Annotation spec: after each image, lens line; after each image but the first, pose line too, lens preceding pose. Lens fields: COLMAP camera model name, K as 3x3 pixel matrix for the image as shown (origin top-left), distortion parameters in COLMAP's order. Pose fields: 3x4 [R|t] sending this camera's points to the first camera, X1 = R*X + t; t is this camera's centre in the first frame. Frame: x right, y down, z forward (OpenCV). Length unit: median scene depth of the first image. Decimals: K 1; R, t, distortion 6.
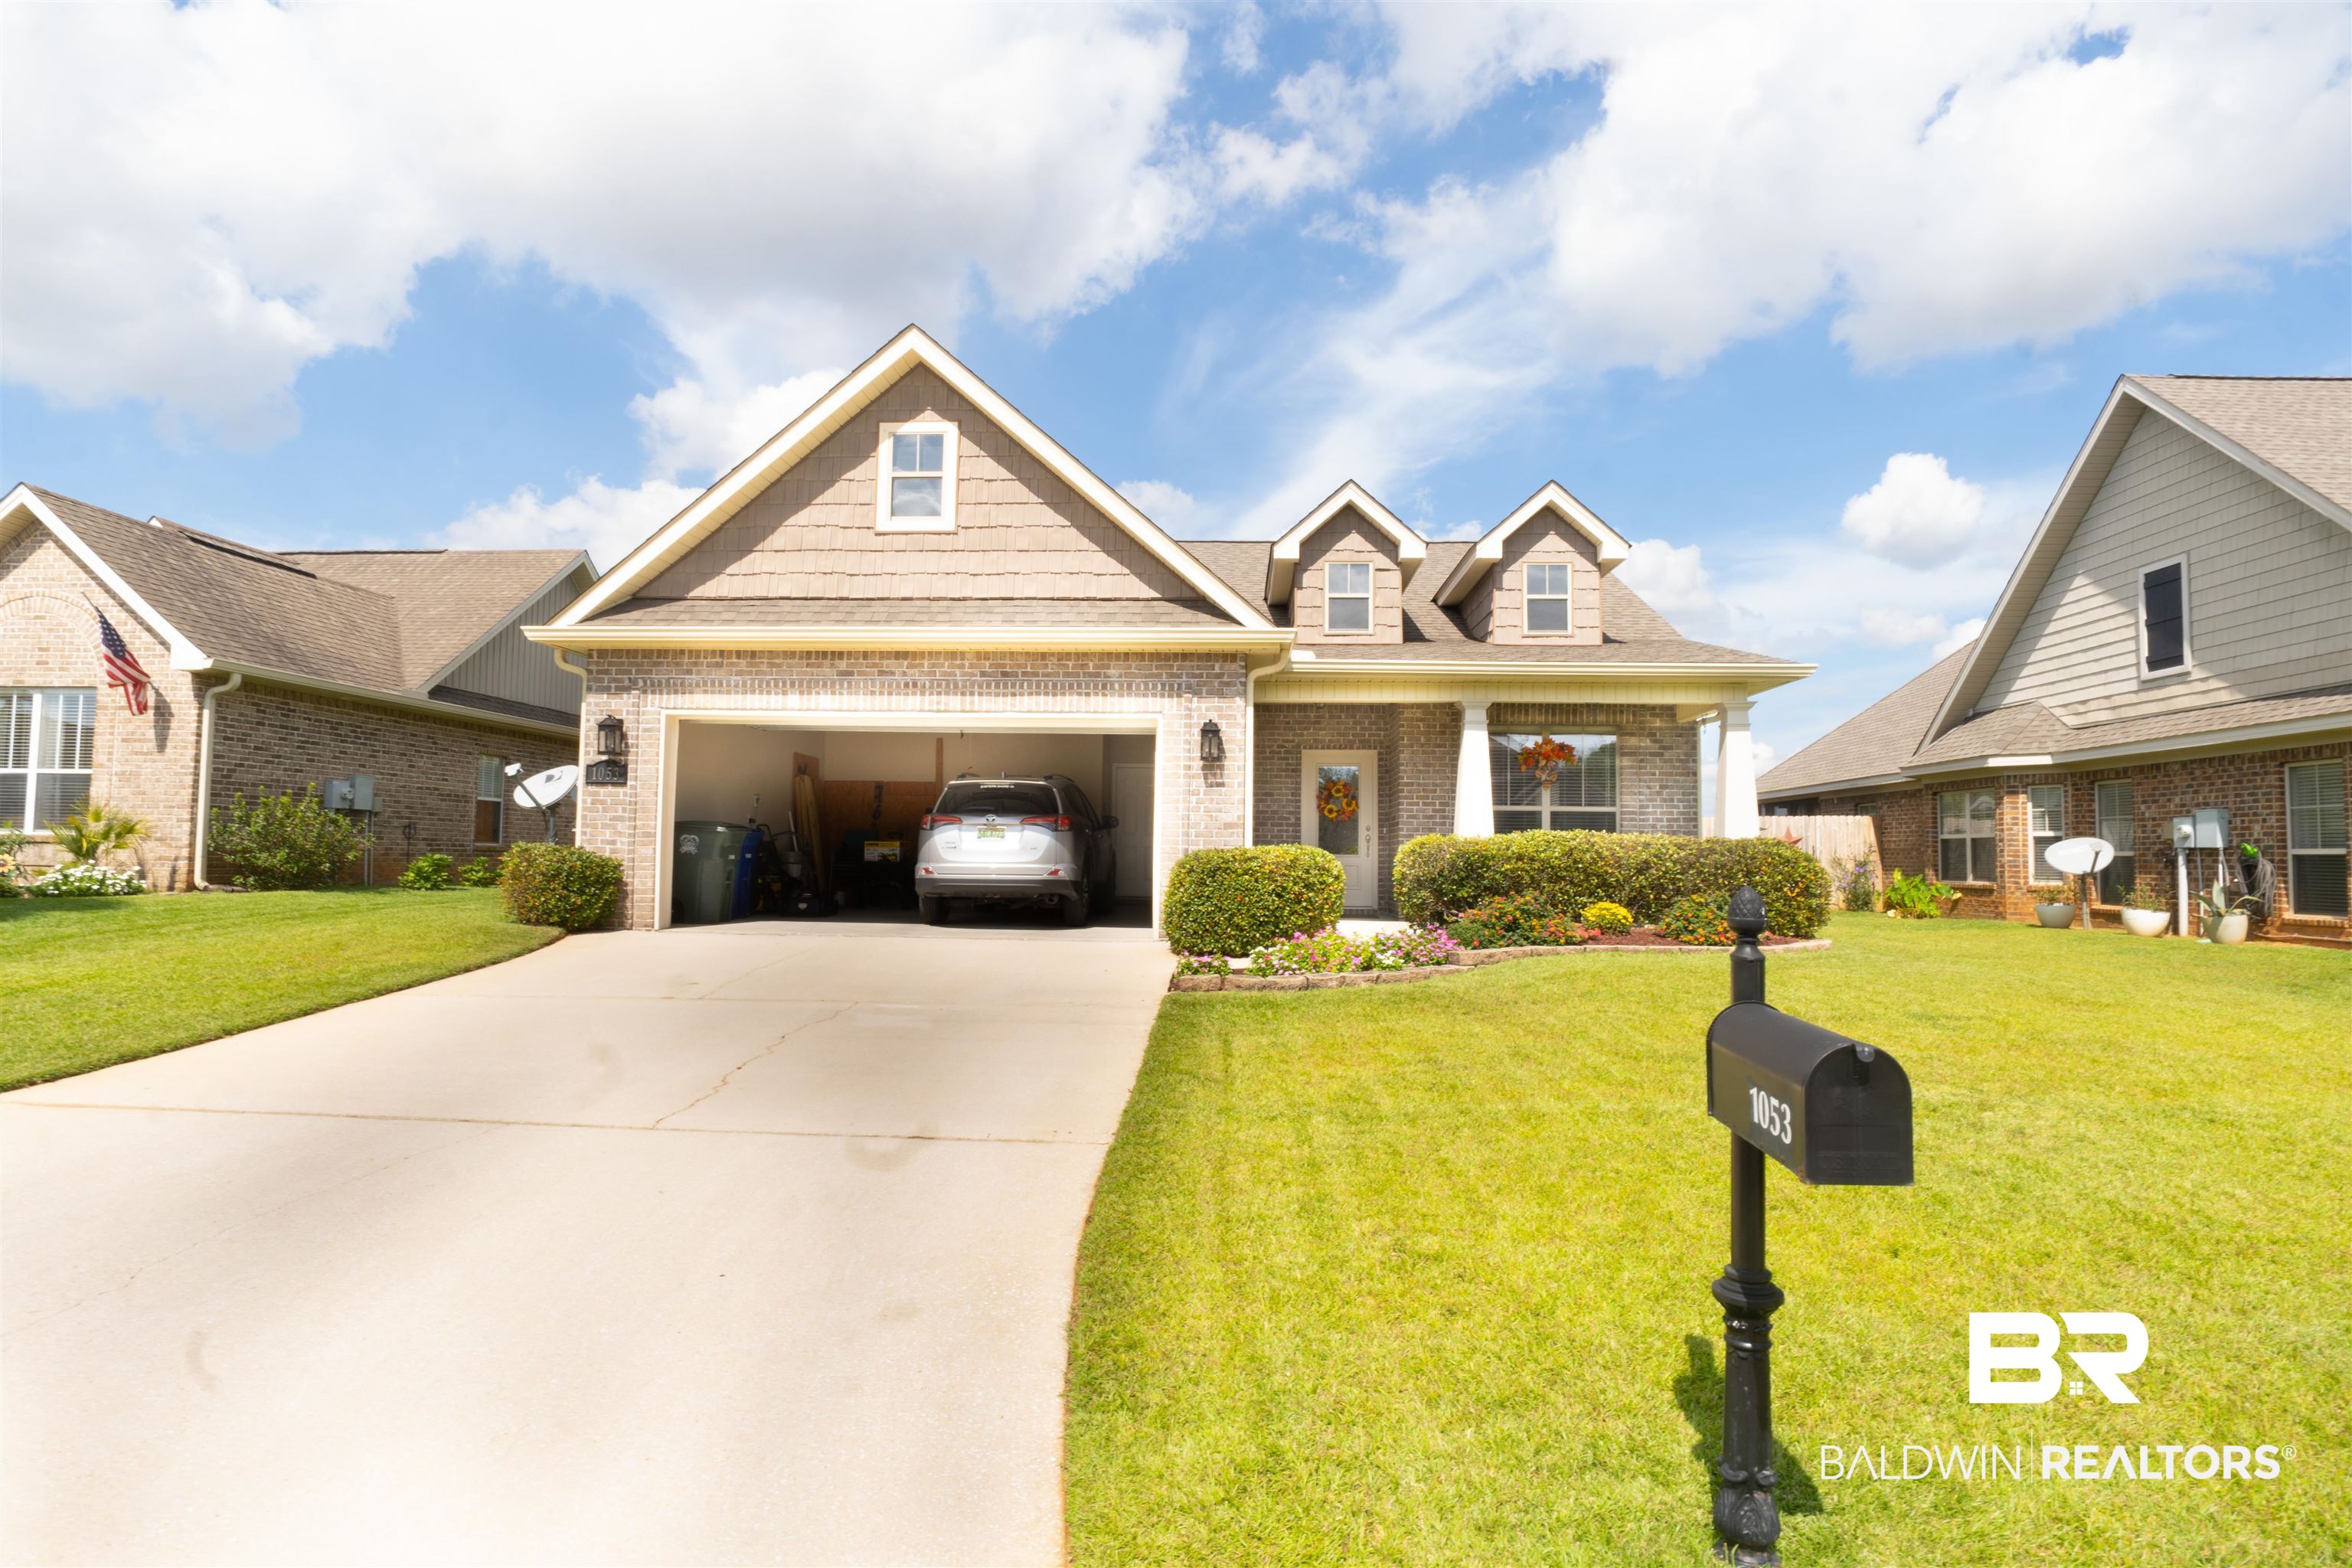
lens RADIAL K [[1255.9, 0, 1176.0], [0, 1255.9, 784.0], [0, 0, 1]] dist [-0.046098, 0.012984]
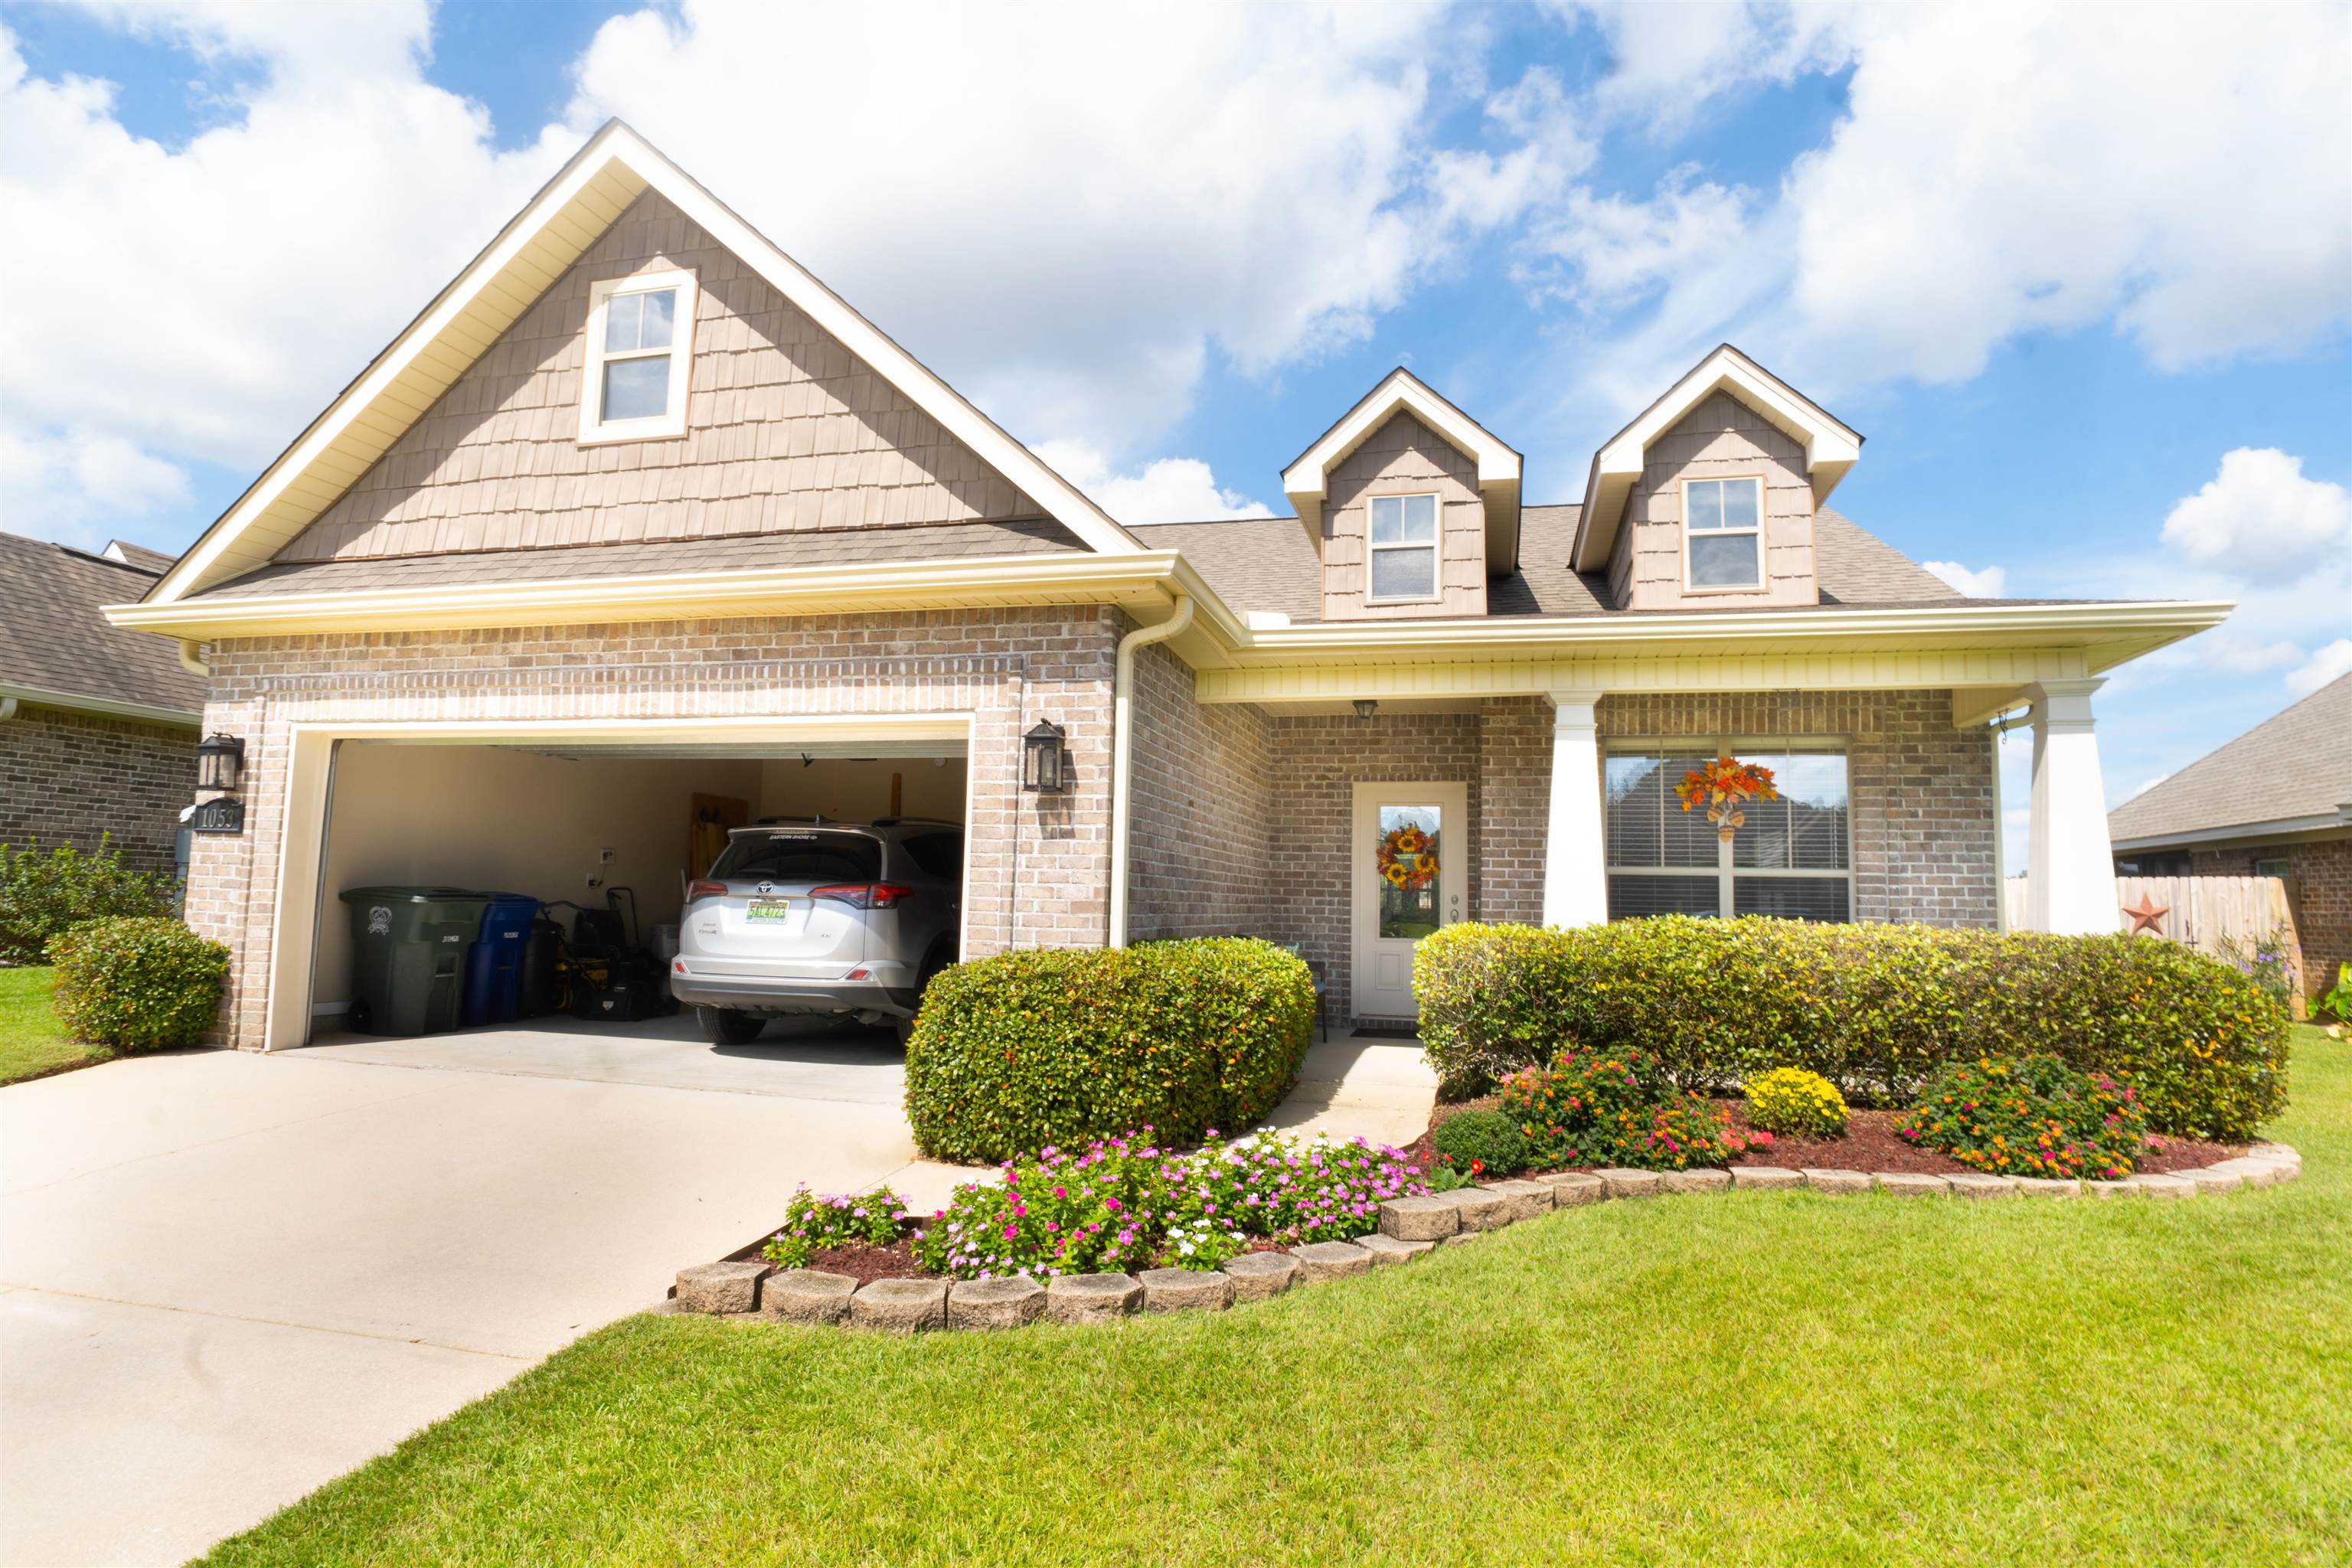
lens RADIAL K [[1255.9, 0, 1176.0], [0, 1255.9, 784.0], [0, 0, 1]] dist [-0.046098, 0.012984]
pose [[0.980774, -0.009252, -0.194927, 0.189026], [0.001479, 0.999199, -0.039984, 0.000688], [0.195141, 0.038927, 0.980002, 0.435495]]
